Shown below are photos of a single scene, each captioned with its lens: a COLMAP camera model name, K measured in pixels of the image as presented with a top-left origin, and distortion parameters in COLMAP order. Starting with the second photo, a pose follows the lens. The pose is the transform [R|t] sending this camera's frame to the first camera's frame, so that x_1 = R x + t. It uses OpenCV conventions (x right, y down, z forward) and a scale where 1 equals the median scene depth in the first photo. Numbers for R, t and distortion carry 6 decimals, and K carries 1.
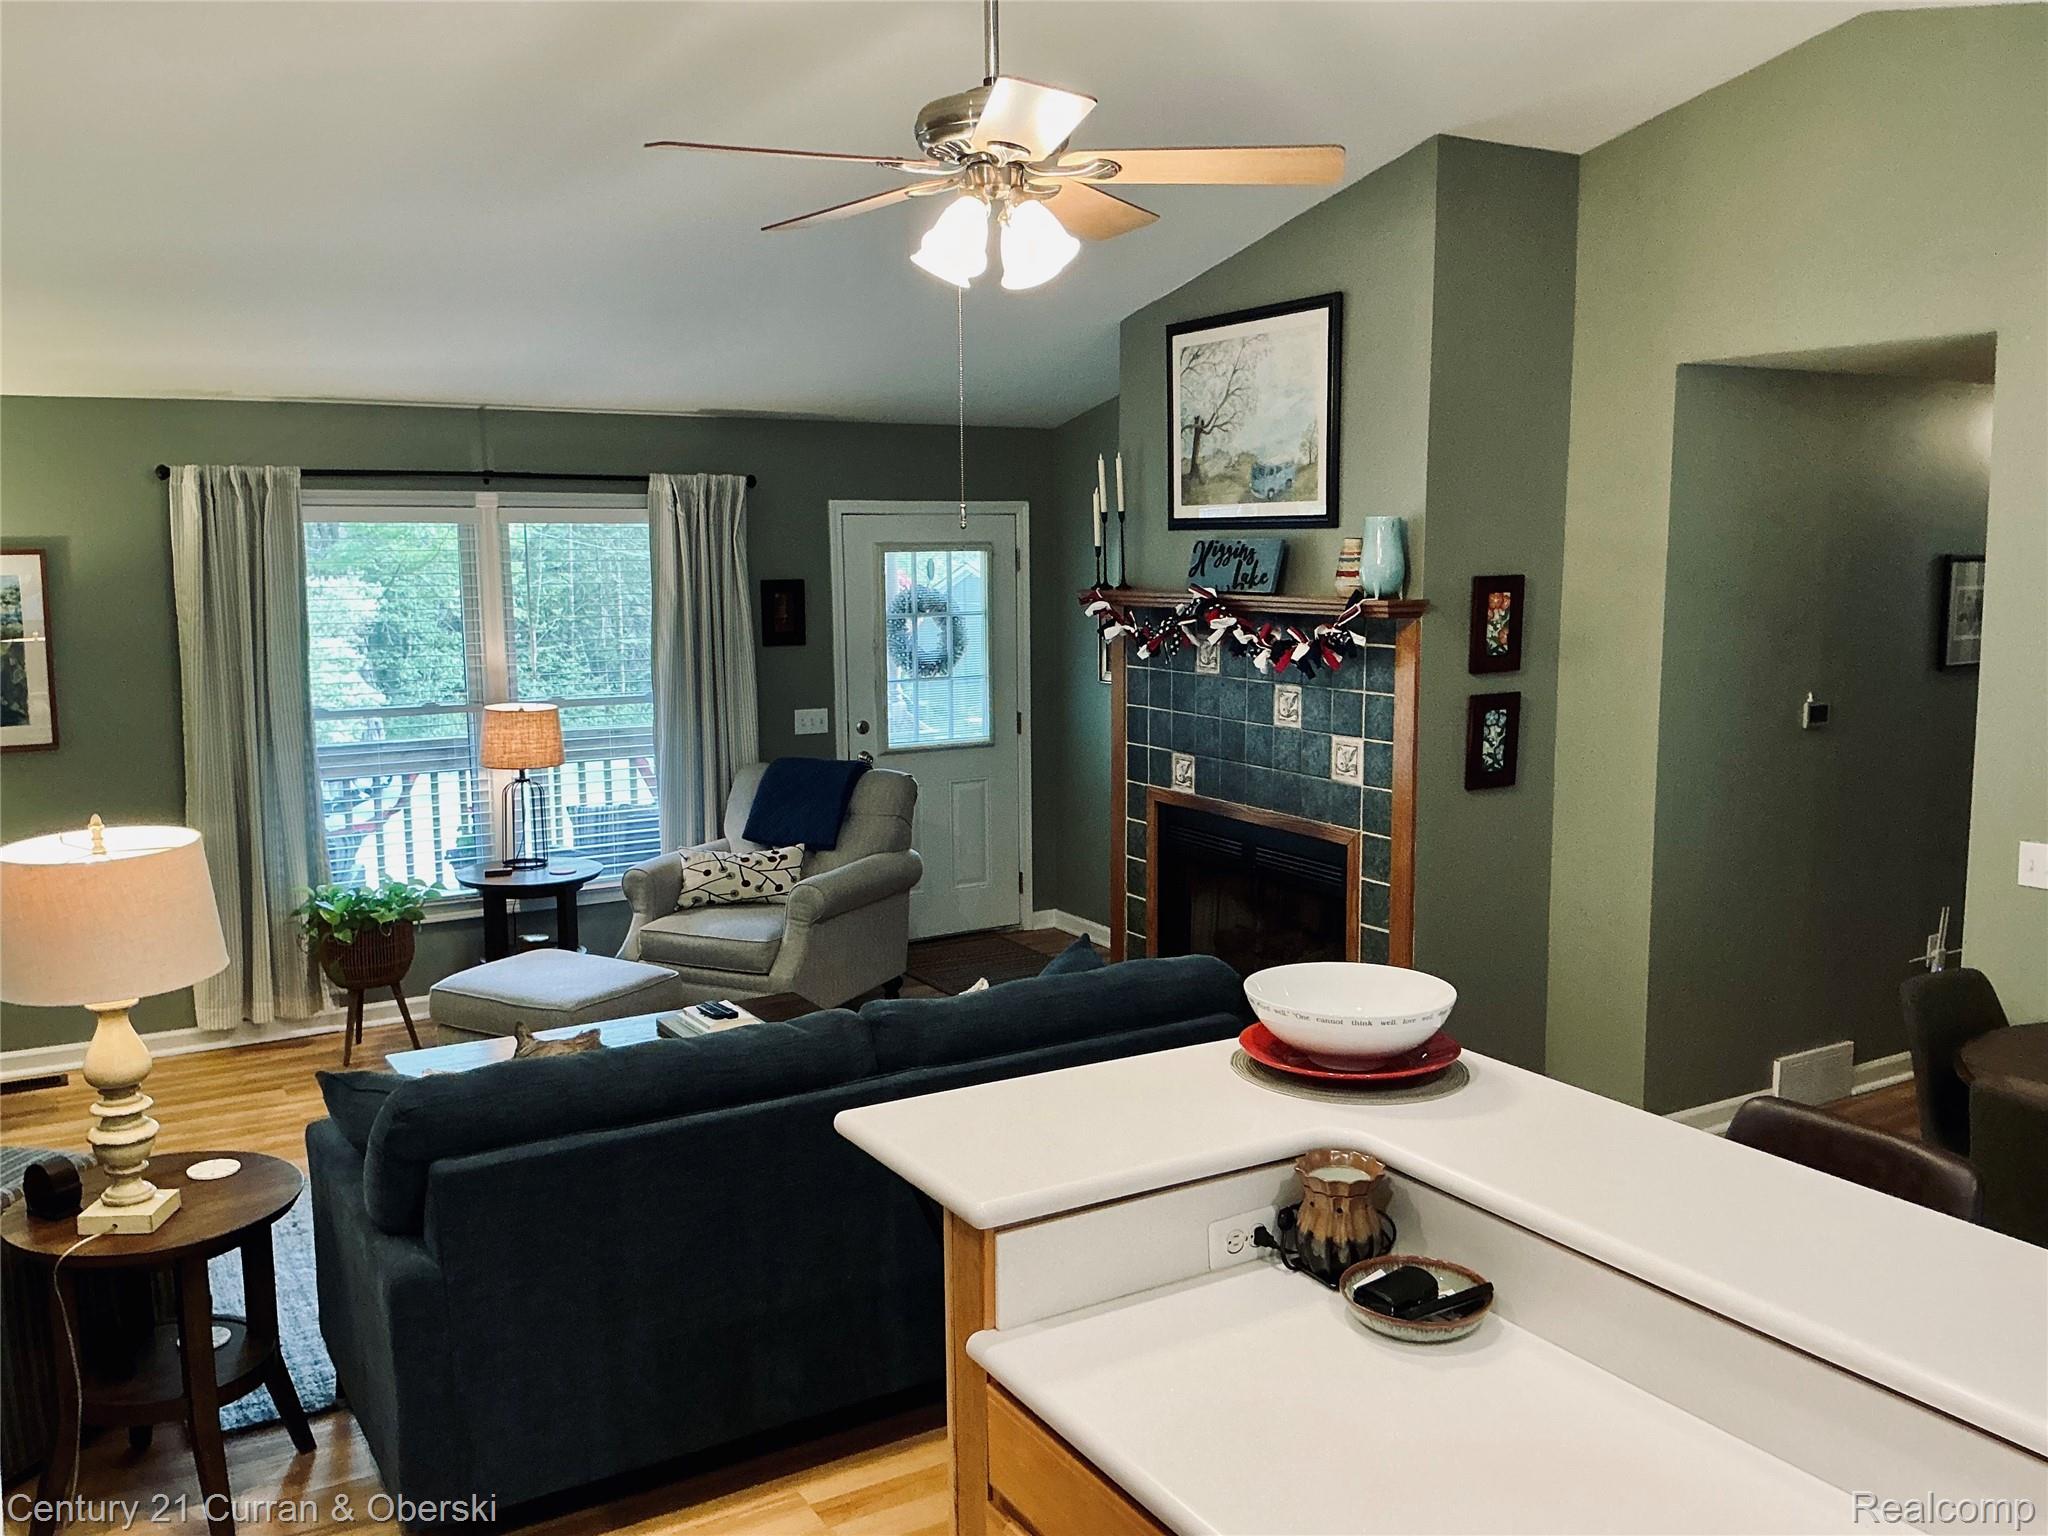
lens RADIAL K [[1702.0, 0, 1034.5], [0, 1702.0, 765.5], [0, 0, 1]] dist [0.104641, -0.215975]
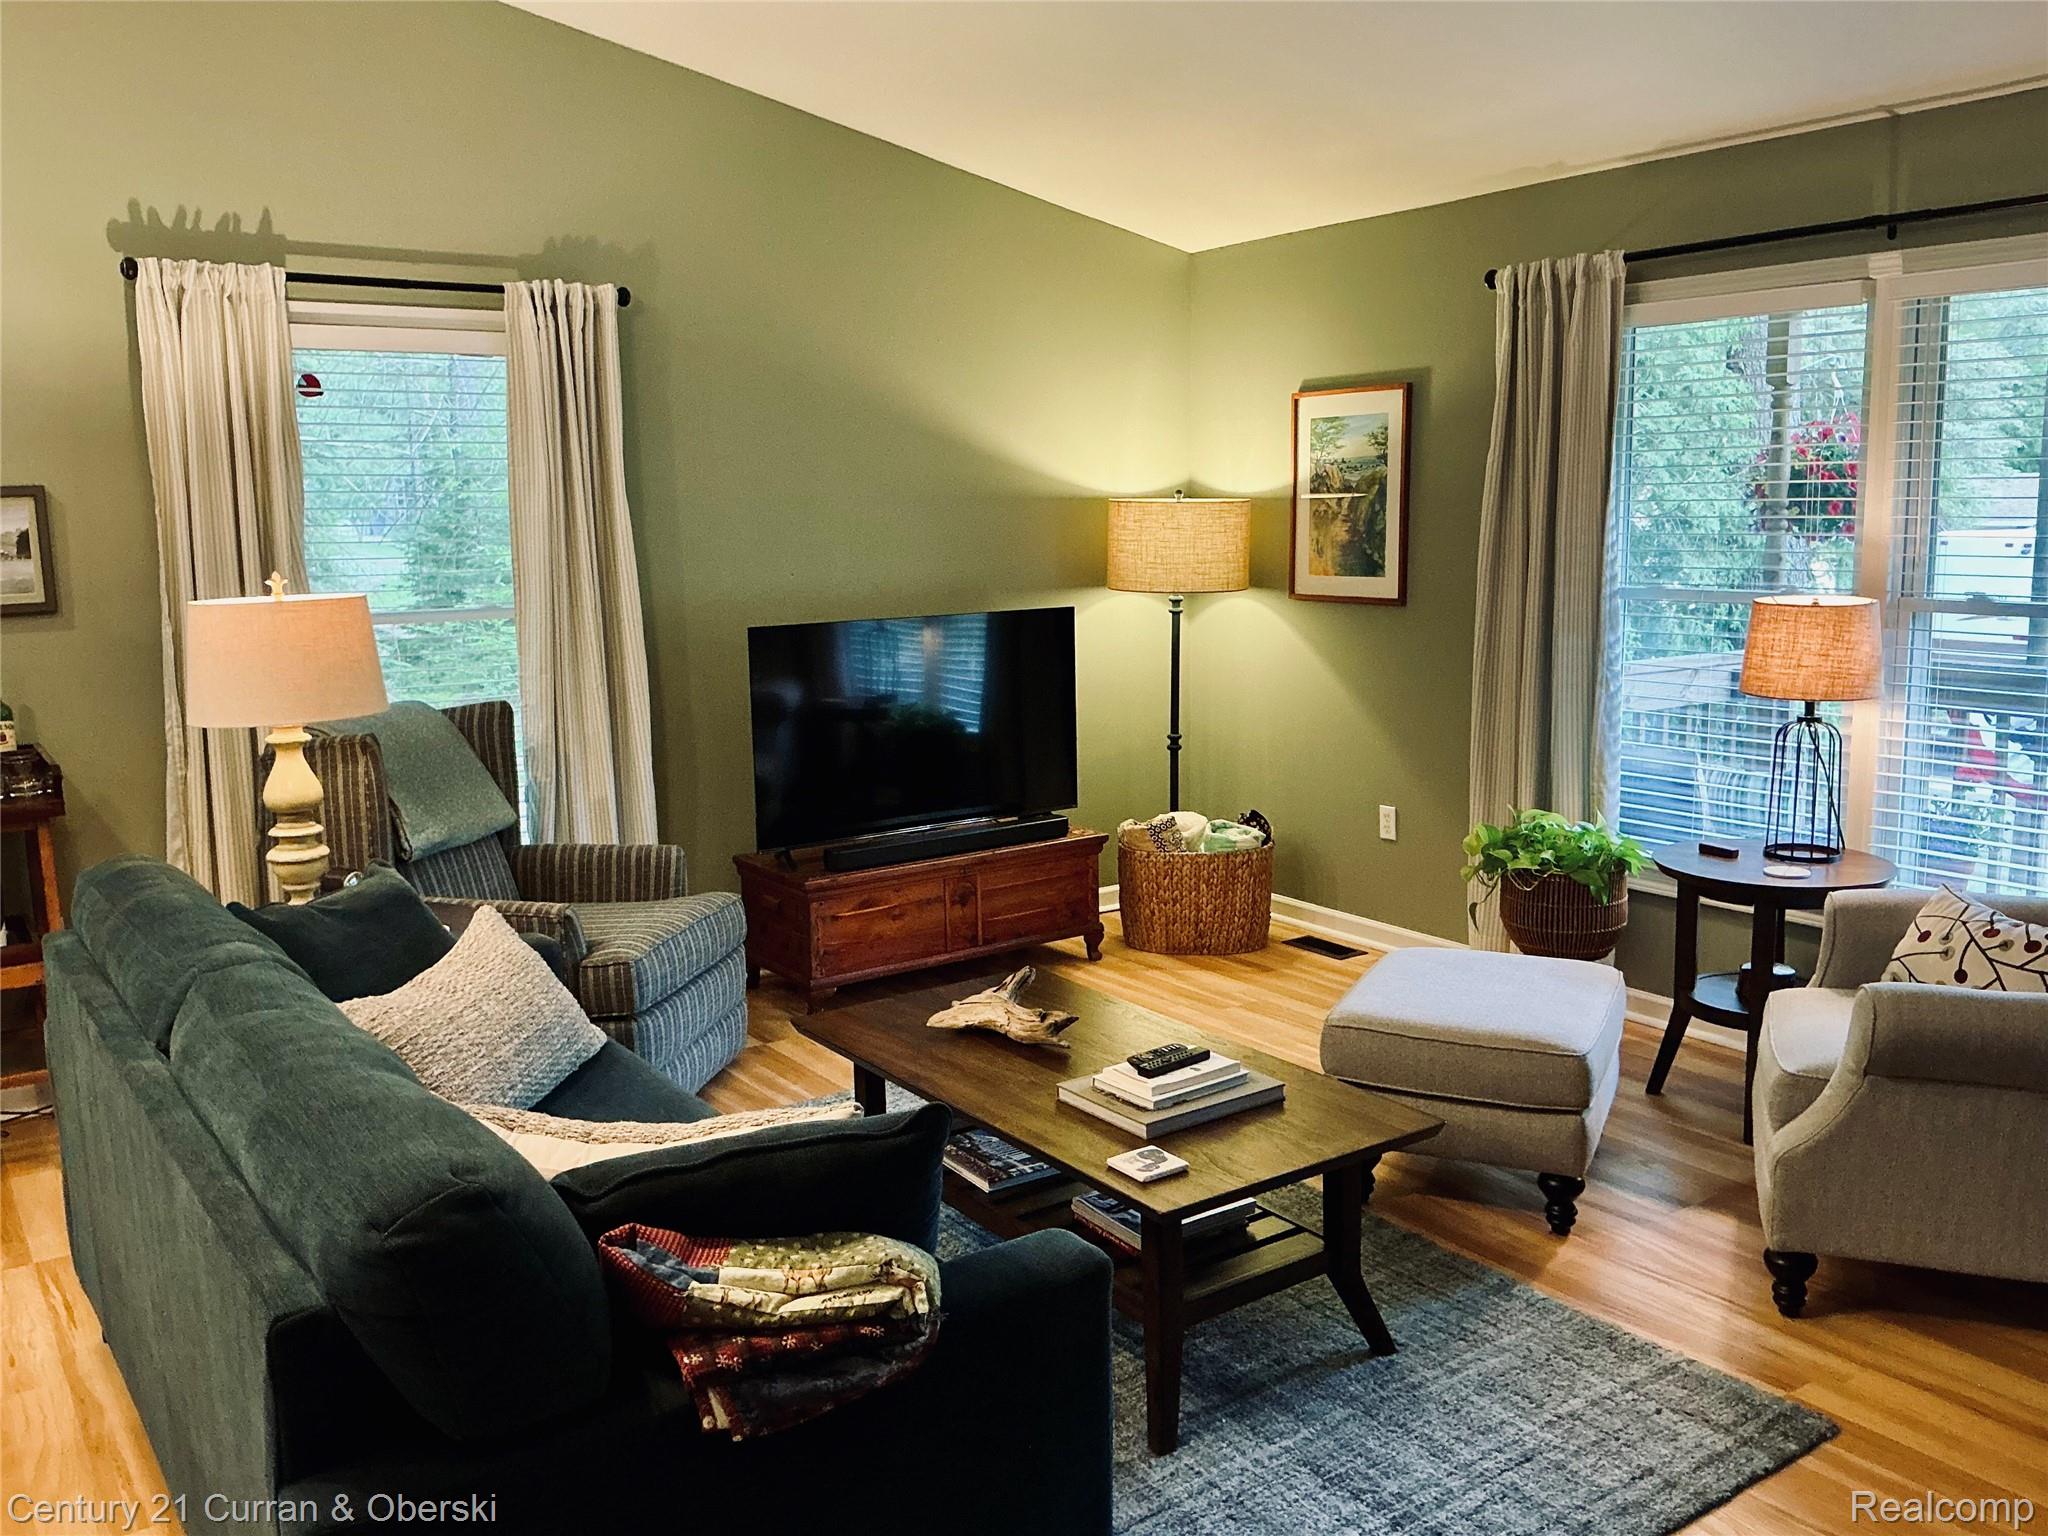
lens RADIAL K [[1702.0, 0, 1022.9], [0, 1702.0, 762.1], [0, 0, 1]] dist [0.104641, -0.215975]
pose [[0.066844, 0.160279, -0.984806, 0.329879], [-0.104940, 0.982668, 0.152809, -0.045527], [0.992230, 0.093131, 0.082505, 0.732756]]
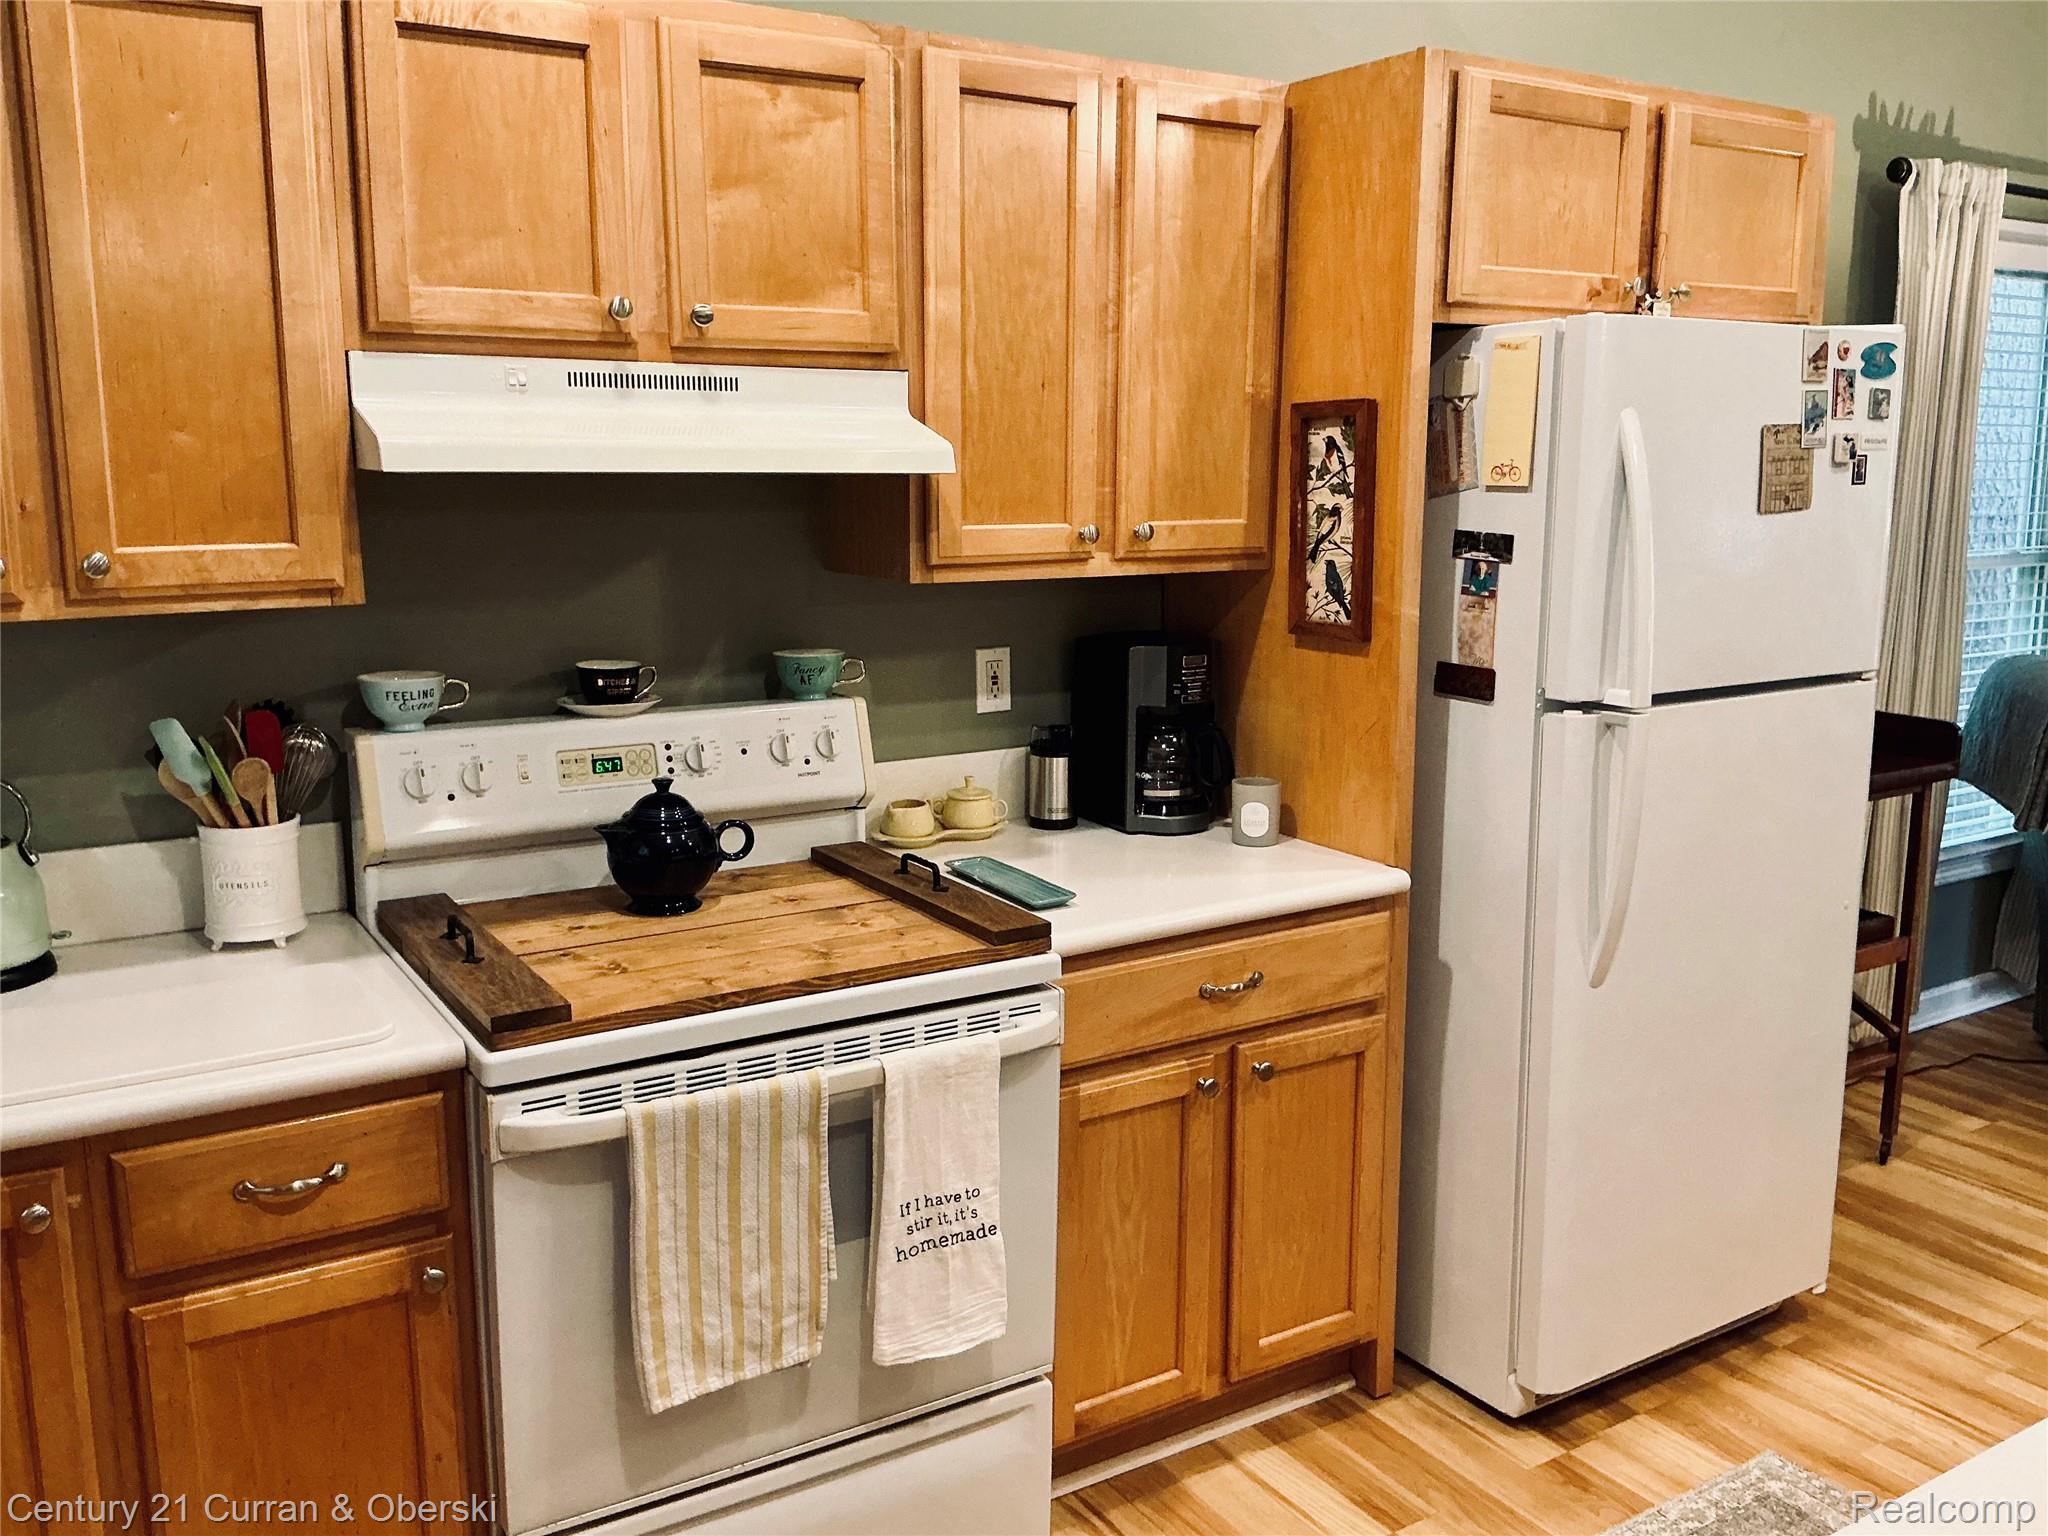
lens RADIAL K [[1702.0, 0, 1029.9], [0, 1702.0, 770.5], [0, 0, 1]] dist [0.104641, -0.215975]
pose [[0.028556, 0.196045, -0.980179, 0.234707], [-0.121481, 0.973991, 0.191268, 0.035661], [0.992183, 0.113611, 0.051629, 0.081770]]
